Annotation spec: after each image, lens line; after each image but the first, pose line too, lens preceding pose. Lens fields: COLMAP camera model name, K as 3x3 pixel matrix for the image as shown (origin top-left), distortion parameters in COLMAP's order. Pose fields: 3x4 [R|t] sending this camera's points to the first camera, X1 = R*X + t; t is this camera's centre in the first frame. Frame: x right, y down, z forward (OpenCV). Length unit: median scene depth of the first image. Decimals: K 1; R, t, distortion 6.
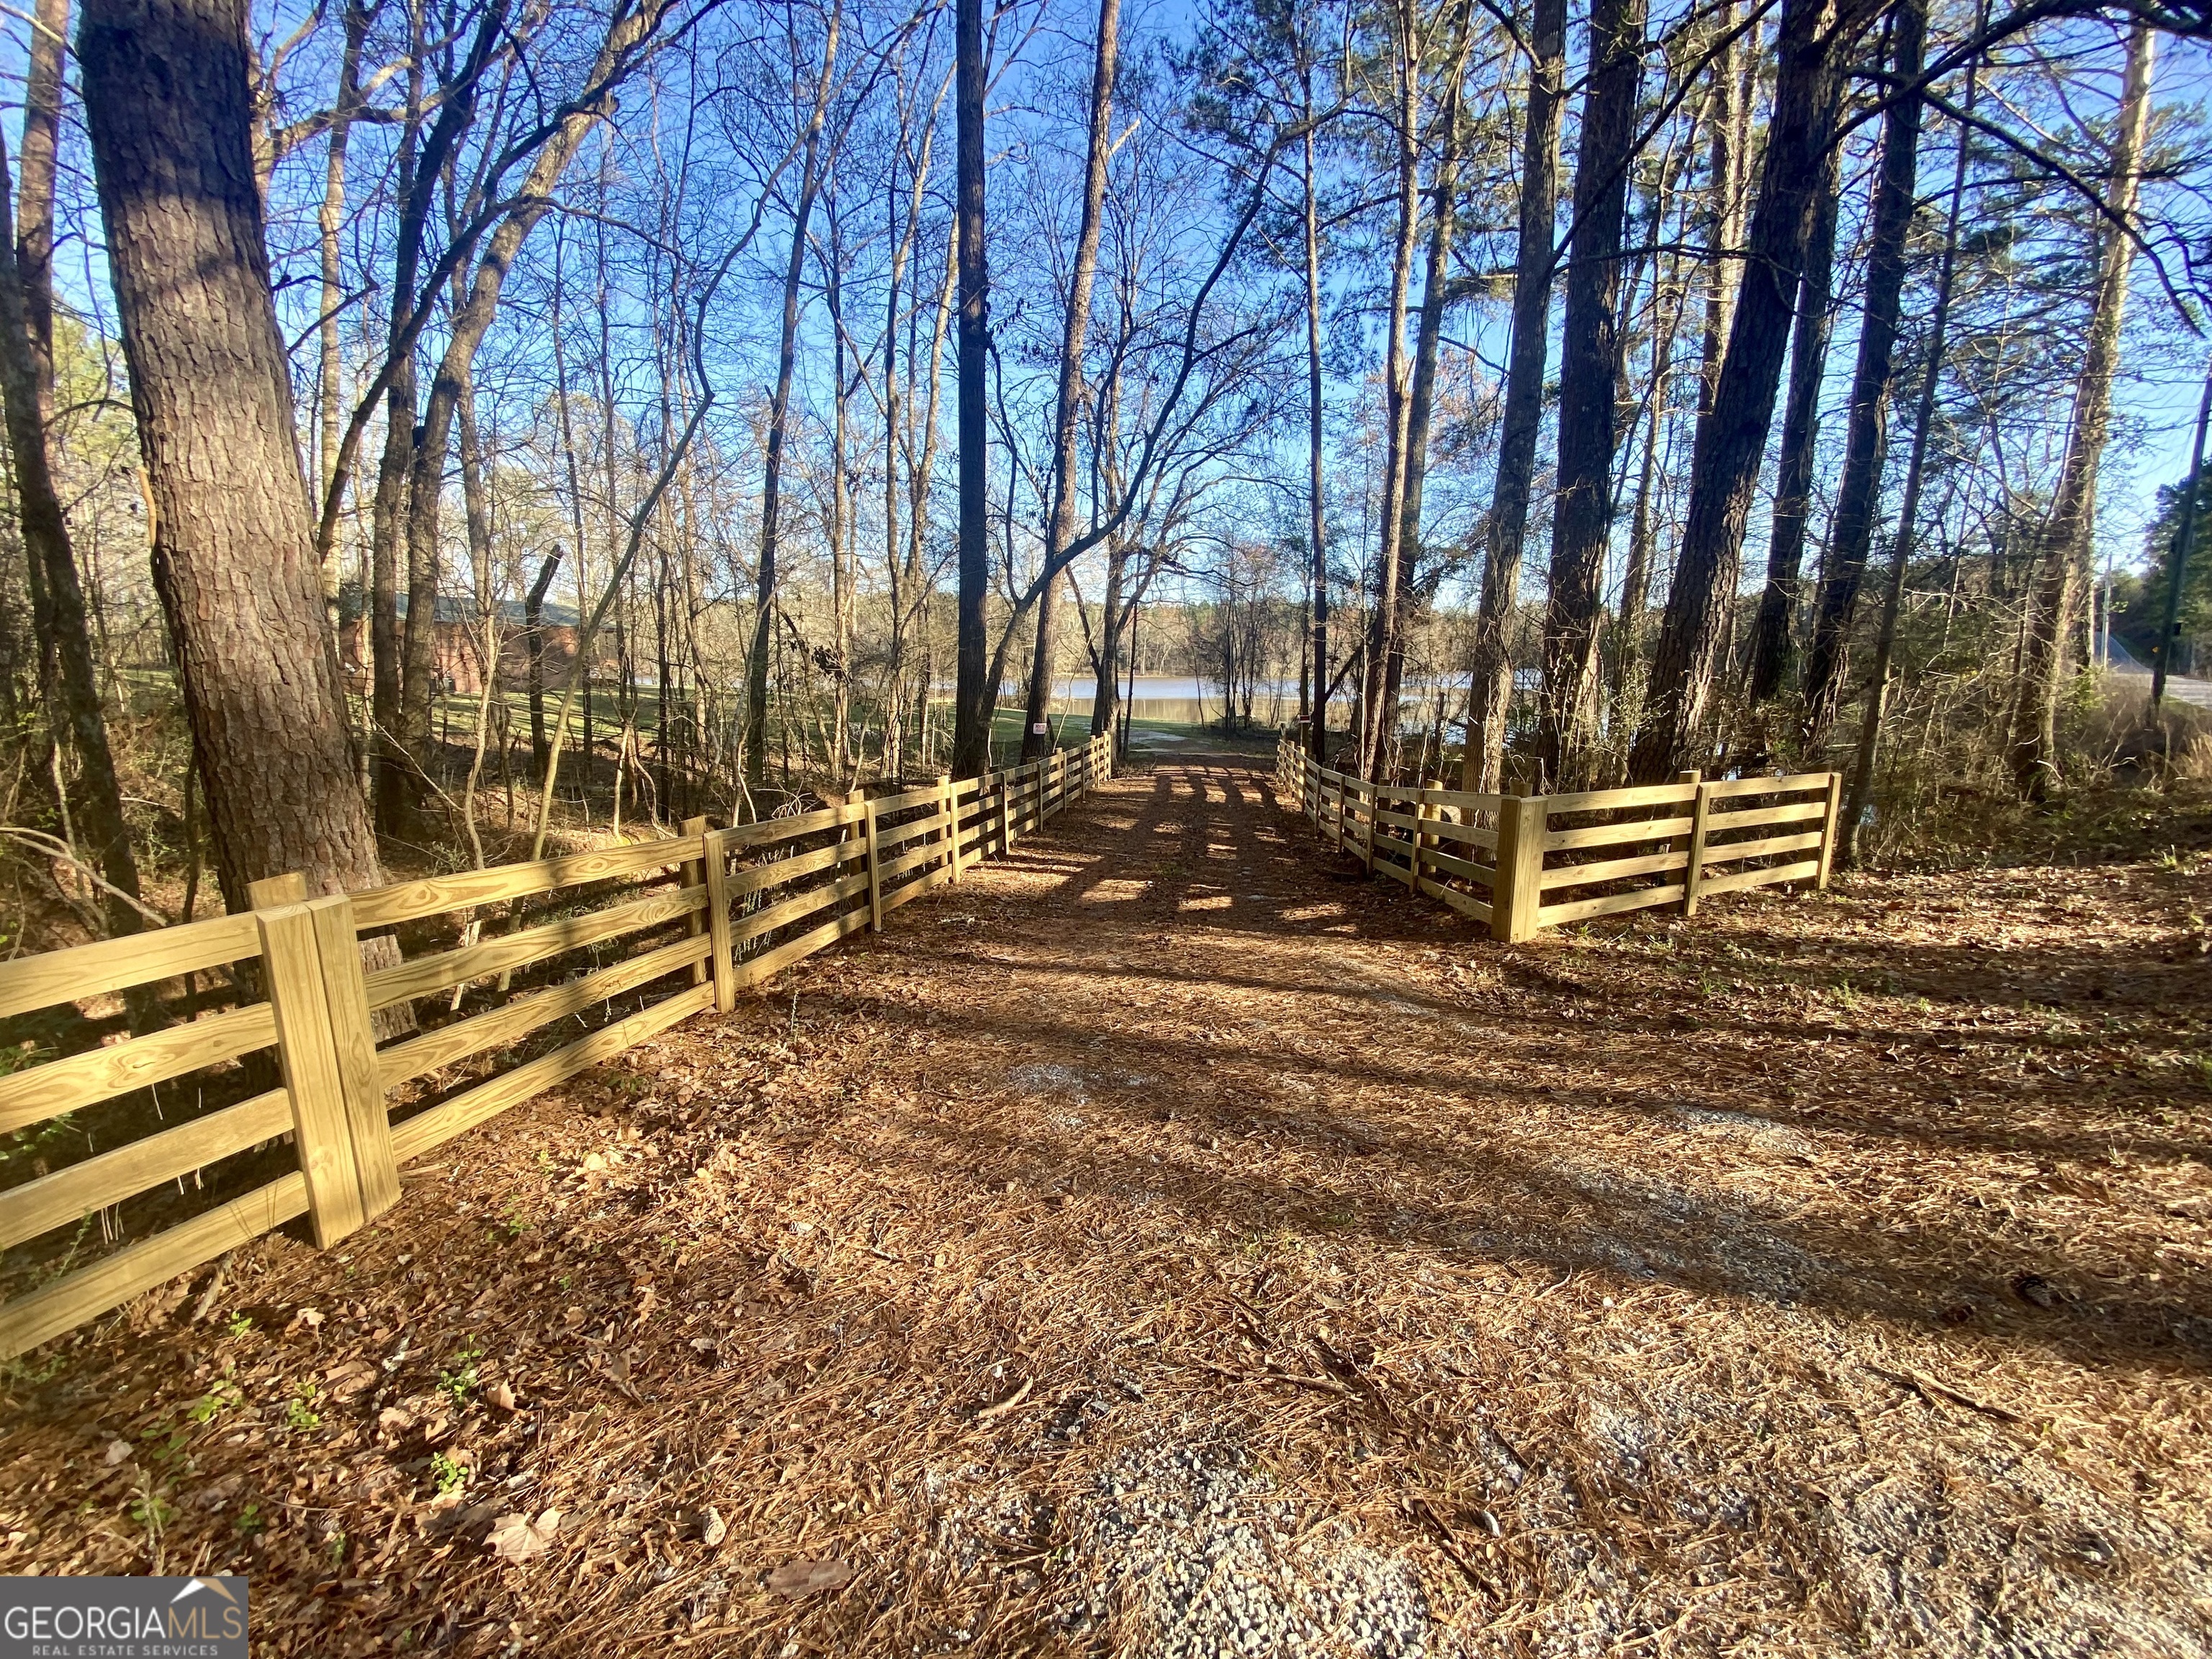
lens RADIAL K [[885.5, 0, 1105.0], [0, 885.5, 830.5], [0, 0, 1]] dist [-0.036932, -0.000844]
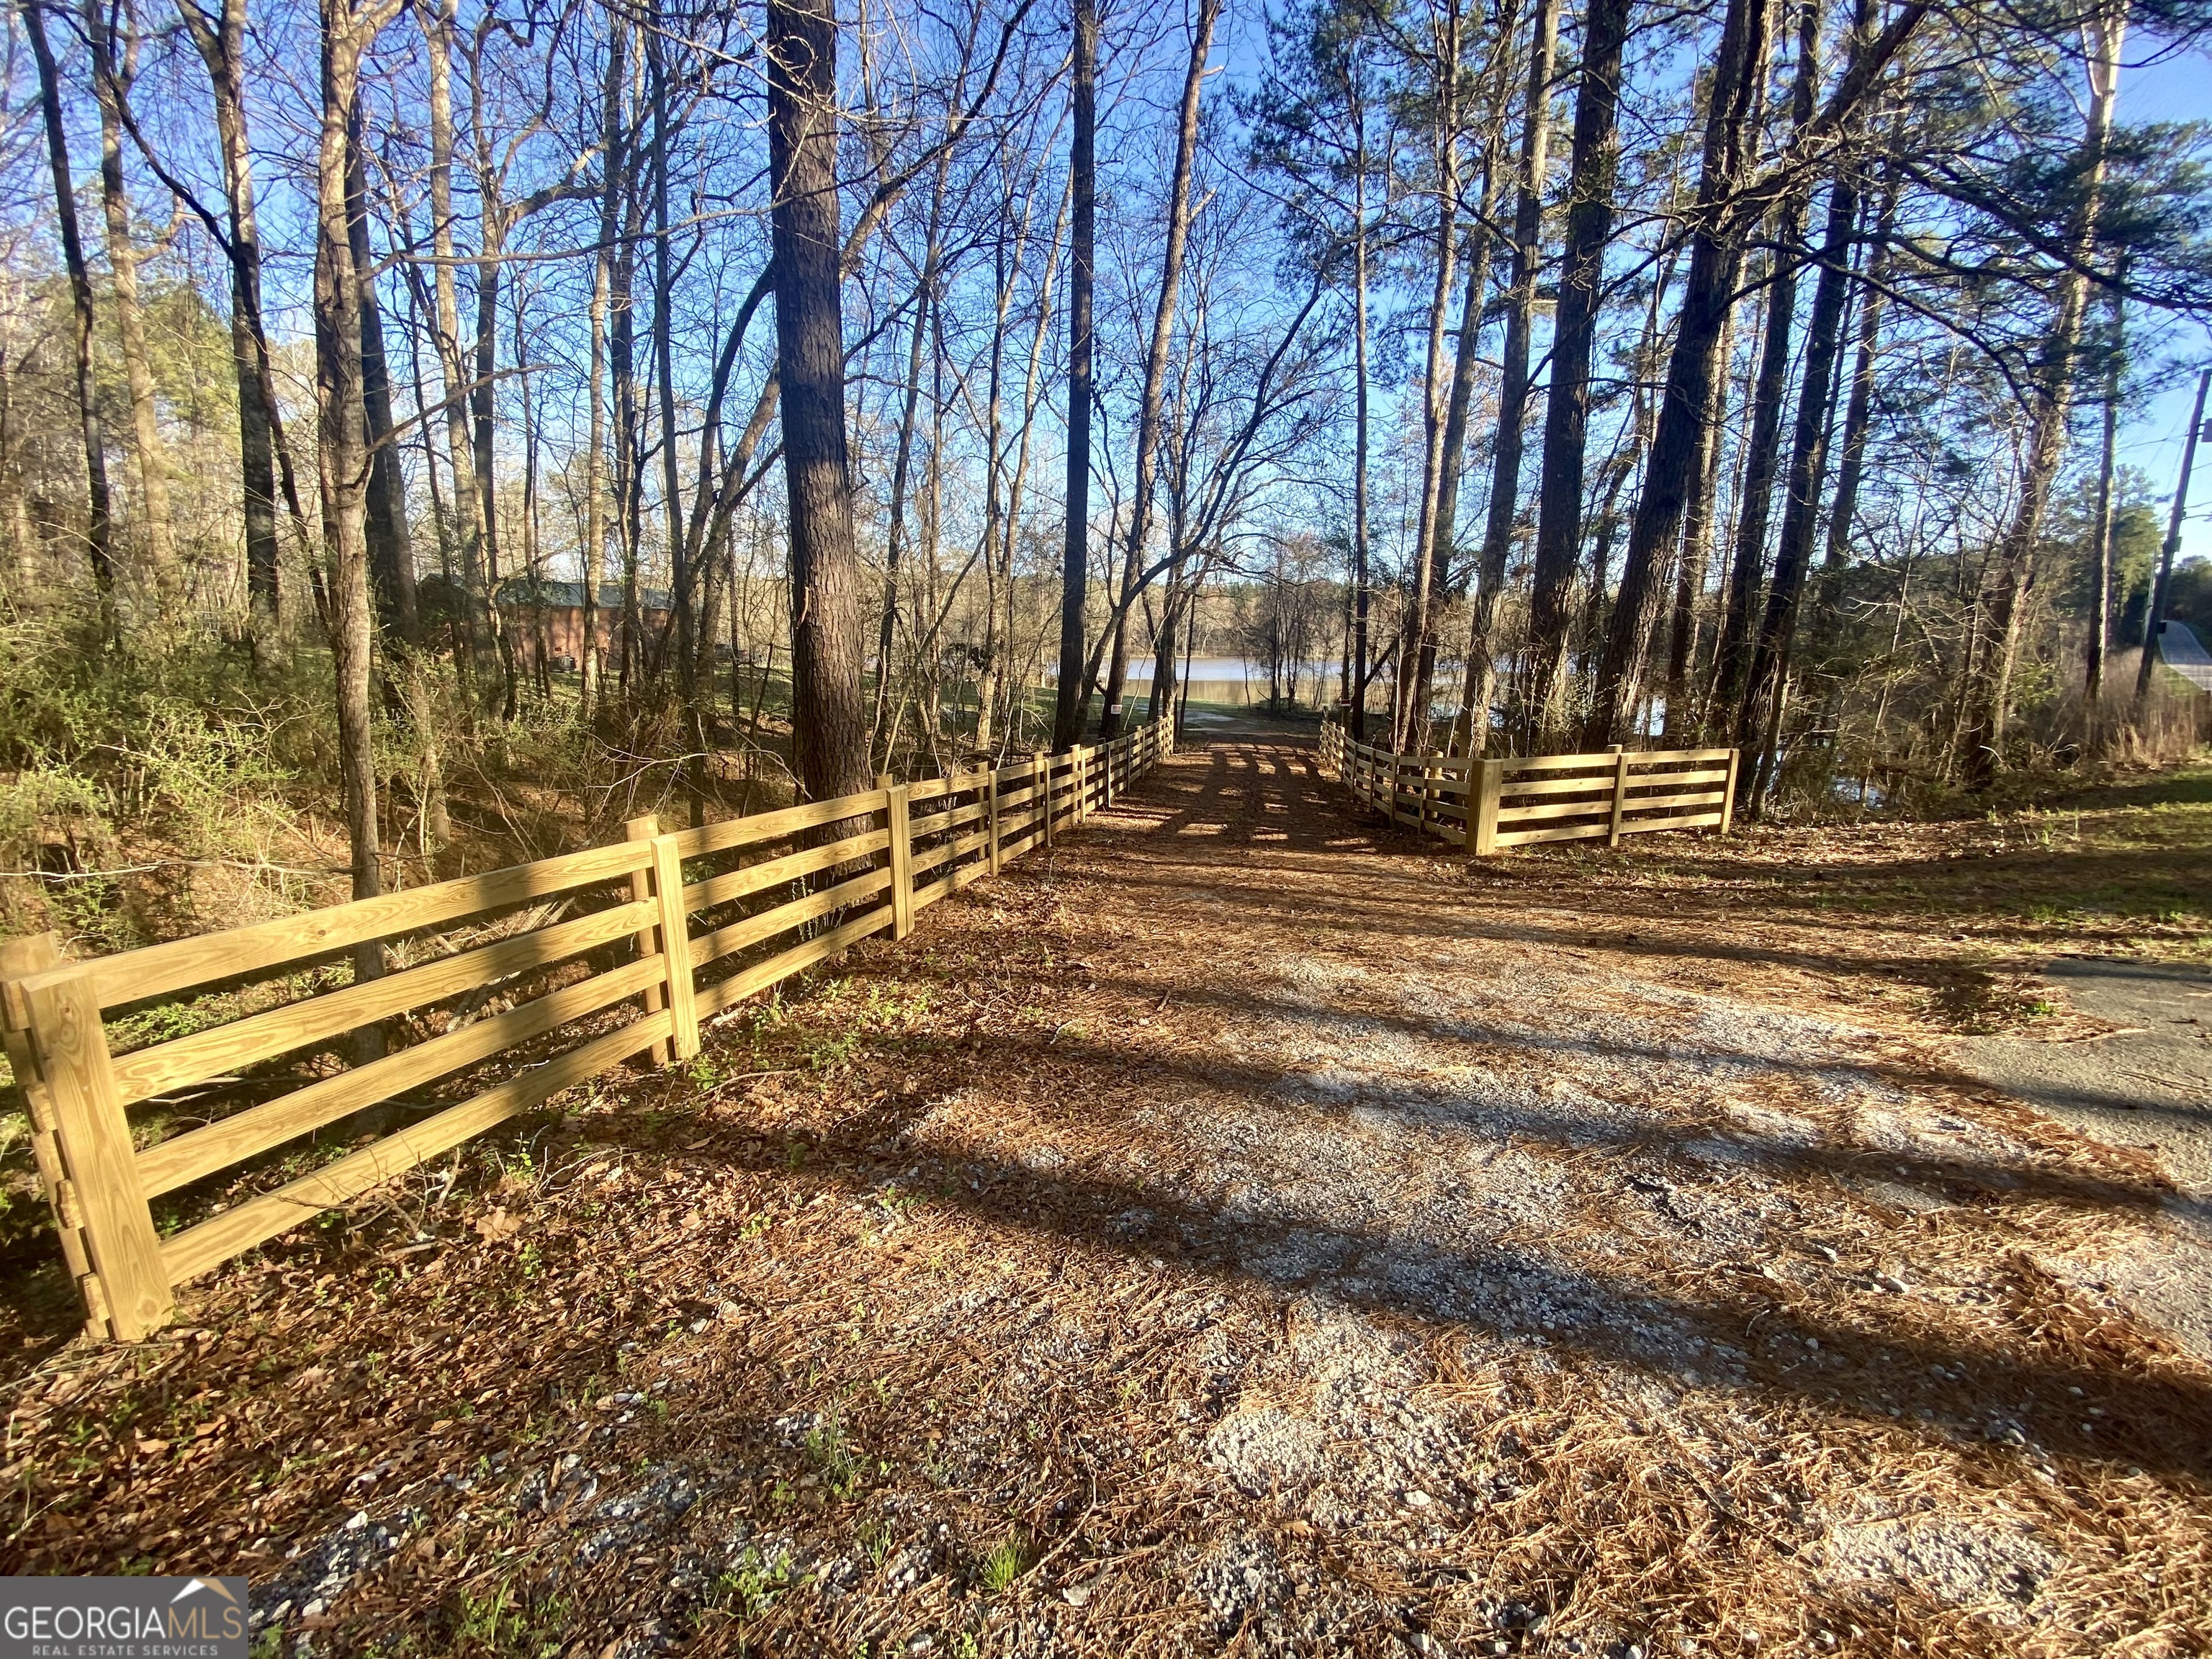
lens RADIAL K [[885.5, 0, 1095.9], [0, 885.5, 839.5], [0, 0, 1]] dist [-0.036932, -0.000844]
pose [[0.998563, 0.015851, -0.051193, -0.039698], [-0.014156, 0.999345, 0.033305, 0.019694], [0.051687, -0.032533, 0.998133, -0.184553]]
